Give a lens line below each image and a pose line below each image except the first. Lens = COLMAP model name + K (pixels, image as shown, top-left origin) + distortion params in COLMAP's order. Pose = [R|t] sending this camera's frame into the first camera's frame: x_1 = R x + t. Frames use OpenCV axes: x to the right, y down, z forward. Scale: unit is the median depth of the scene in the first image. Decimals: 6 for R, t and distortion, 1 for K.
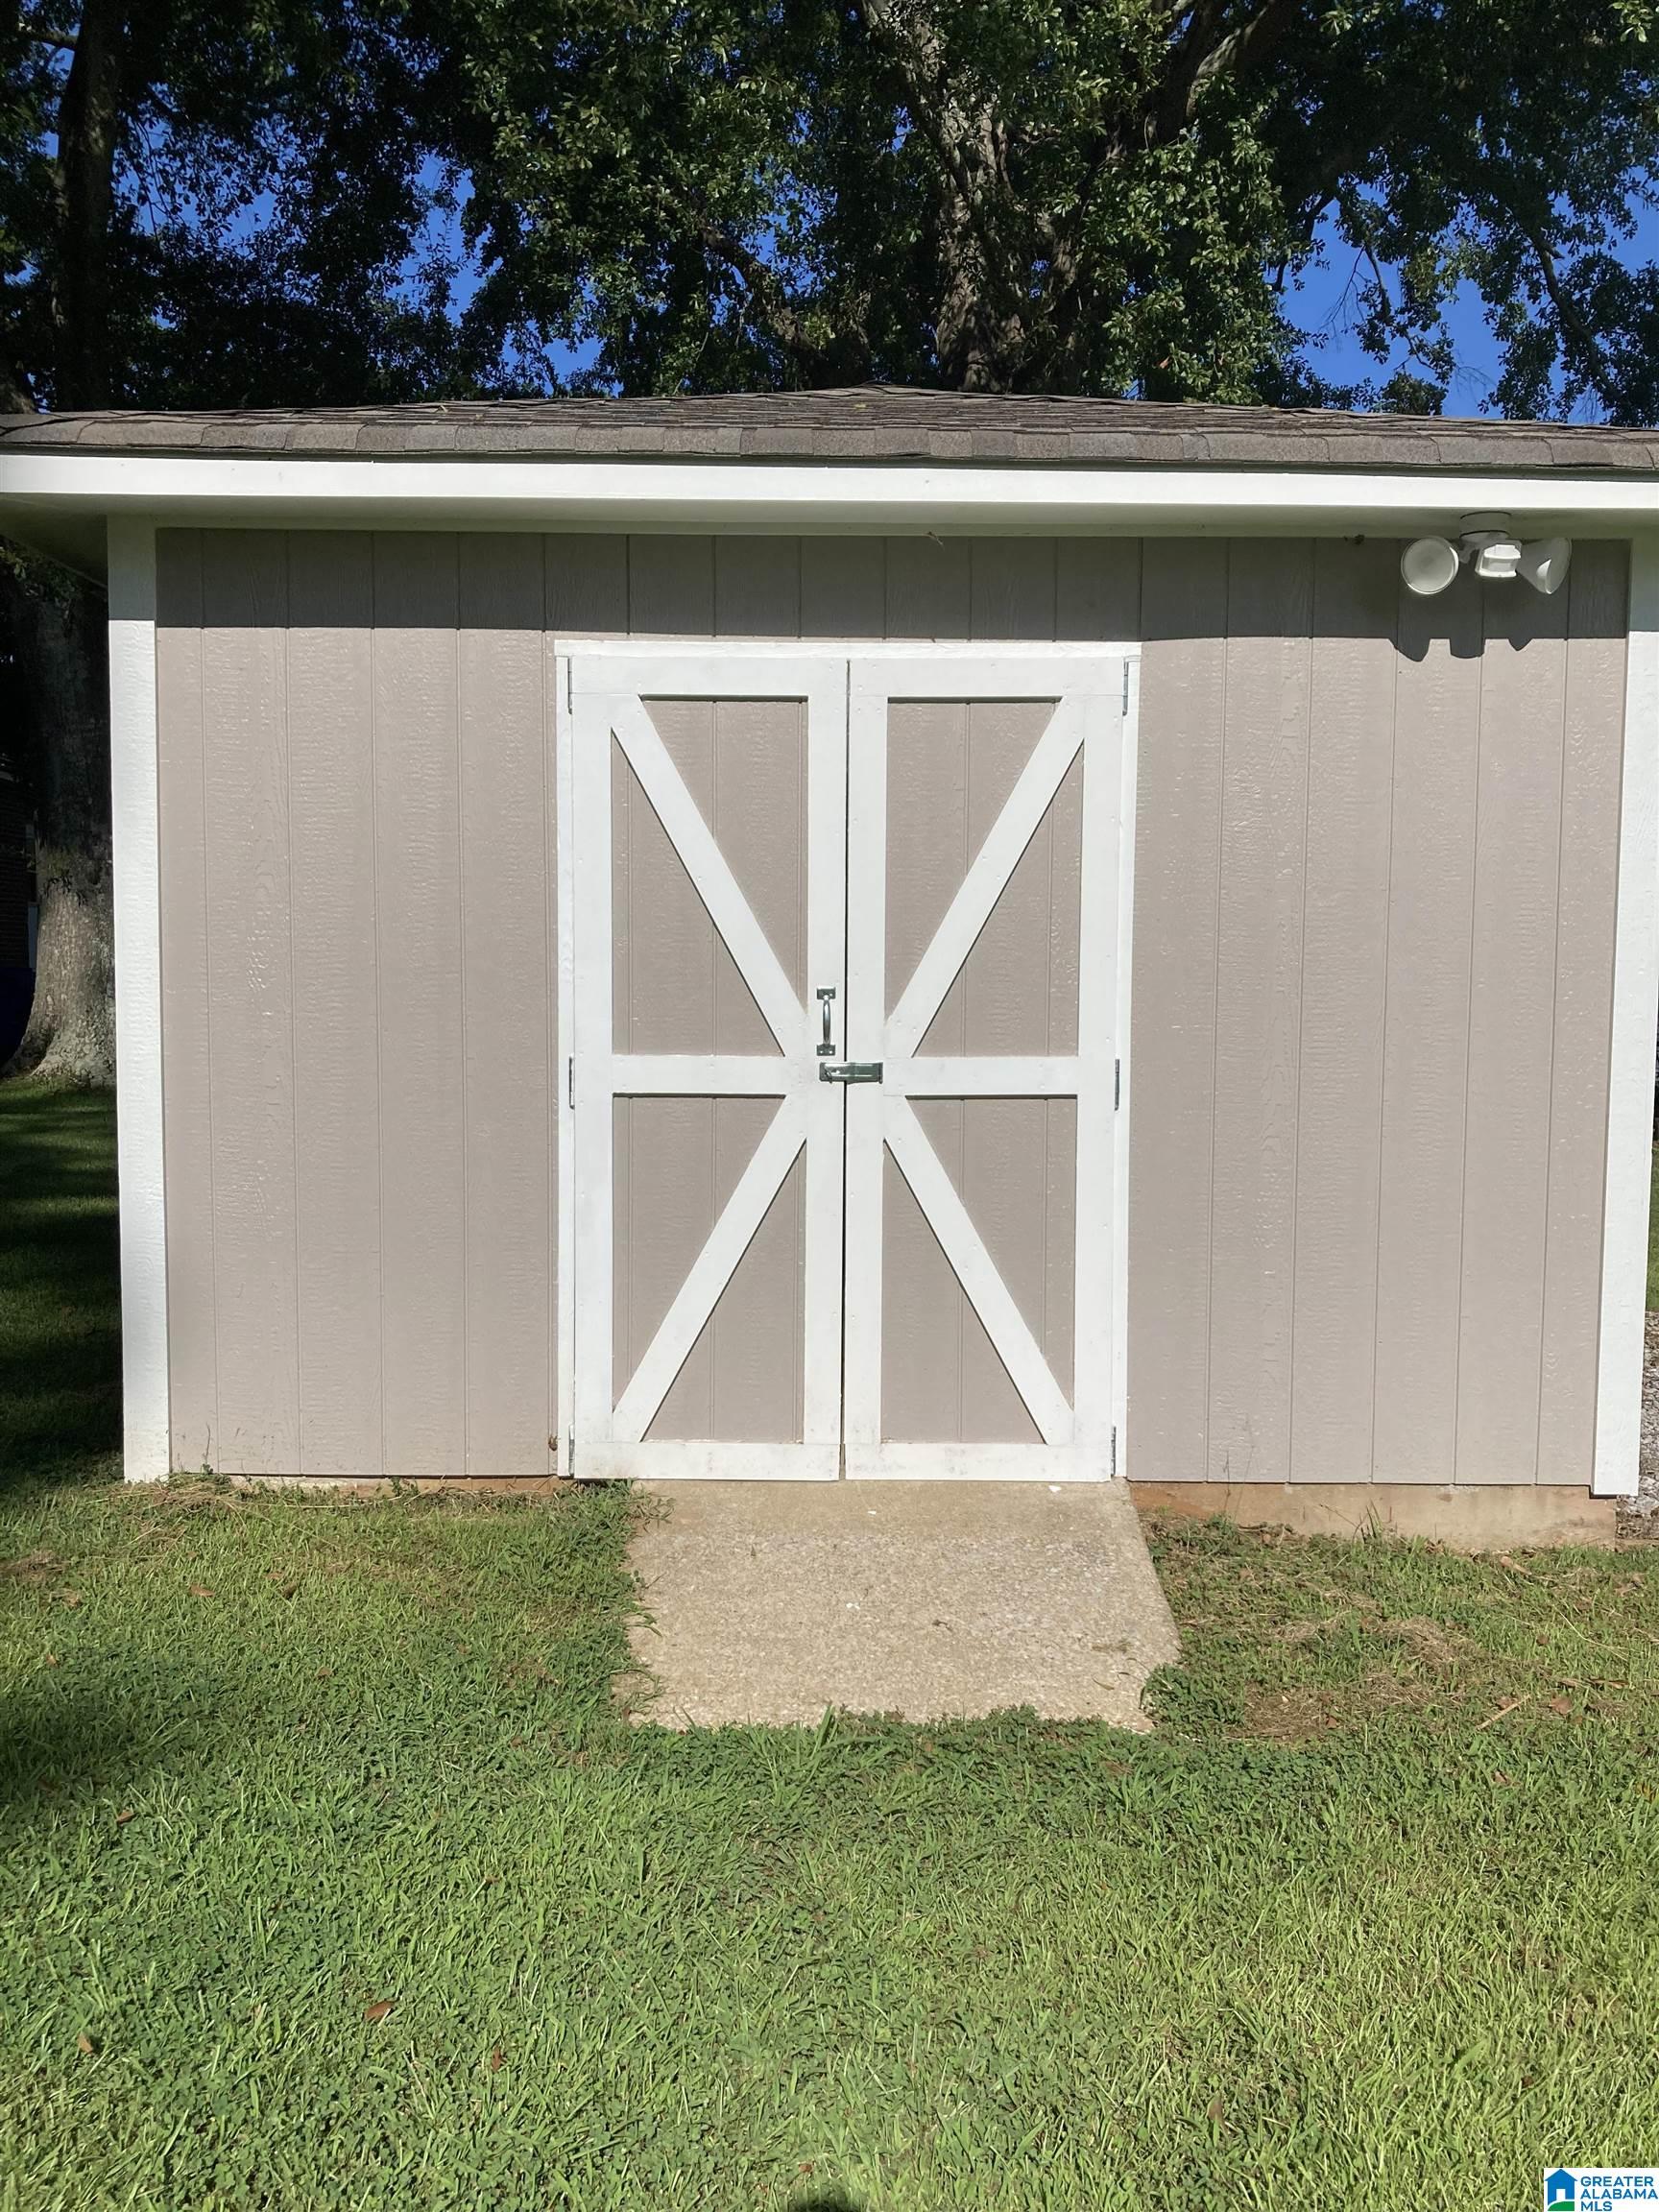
lens RADIAL K [[1821.6, 0, 824.3], [0, 1821.6, 1116.9], [0, 0, 1]] dist [-0.015768, -0.006953]
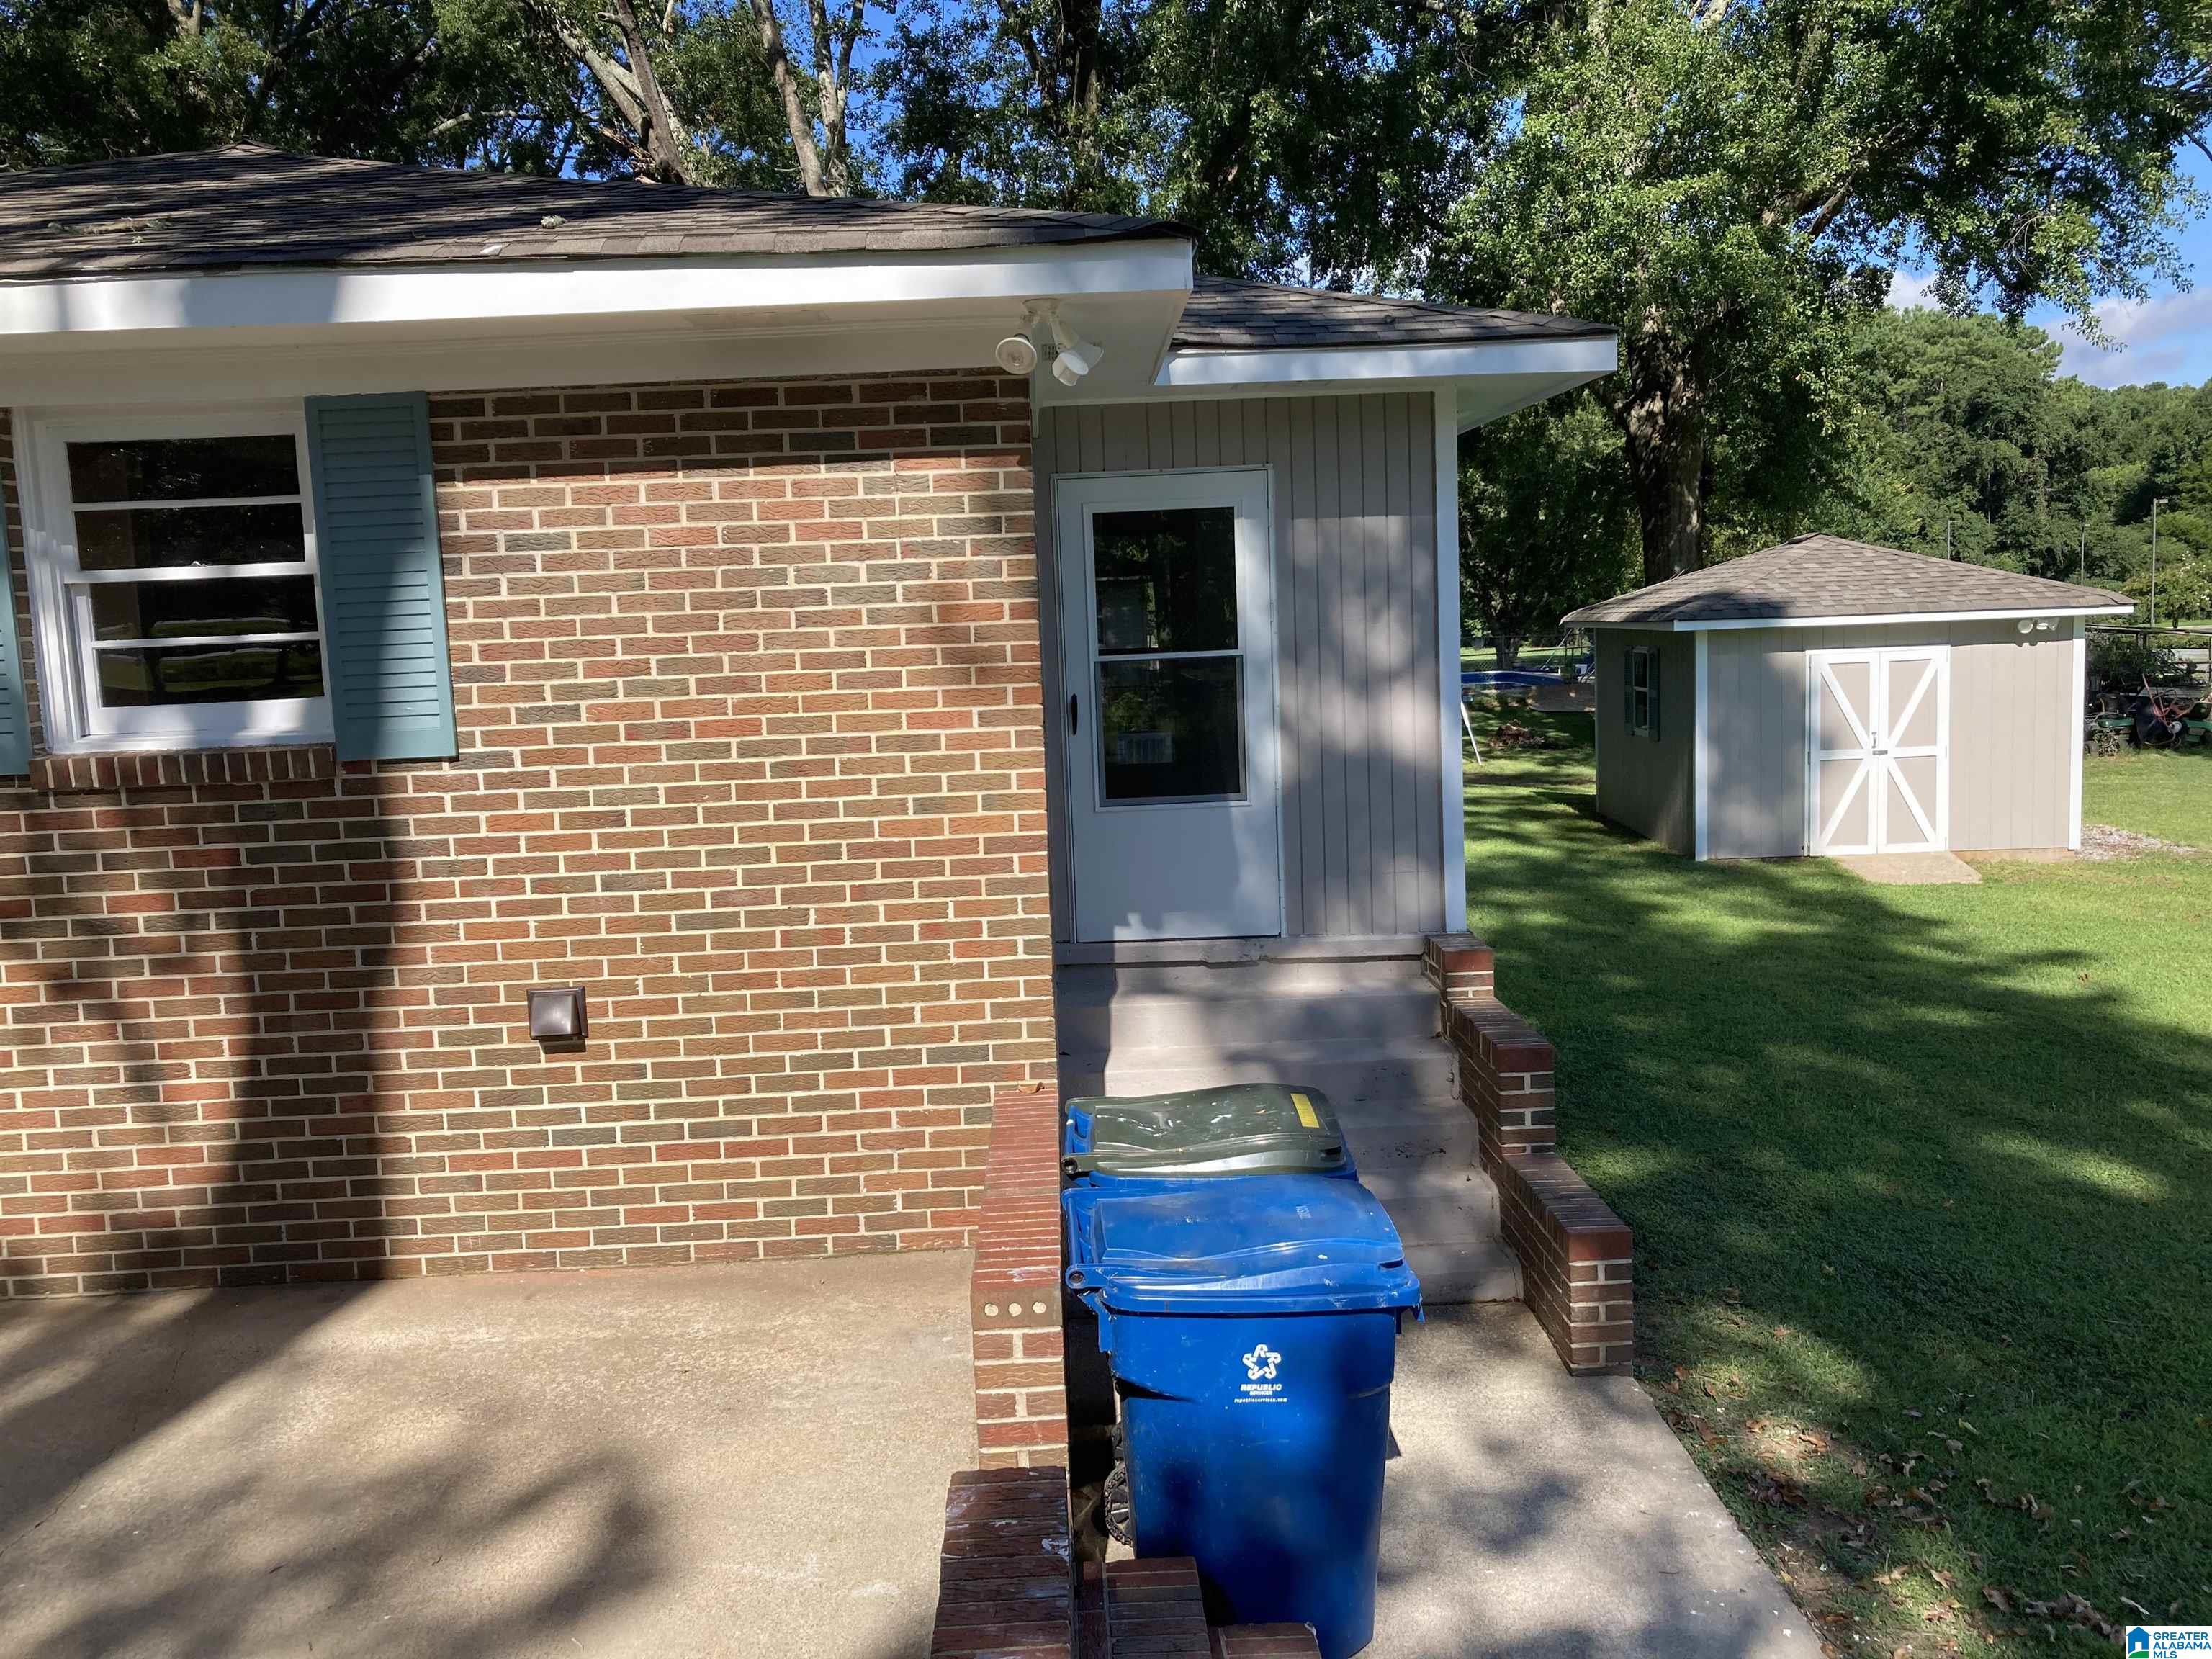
lens RADIAL K [[1821.6, 0, 1111.4], [0, 1821.6, 818.8], [0, 0, 1]] dist [-0.015768, -0.006953]
pose [[0.998829, -0.037424, -0.030653, -1.574559], [0.038377, 0.998779, 0.031105, -0.069047], [0.029451, -0.032245, 0.999046, -3.086100]]
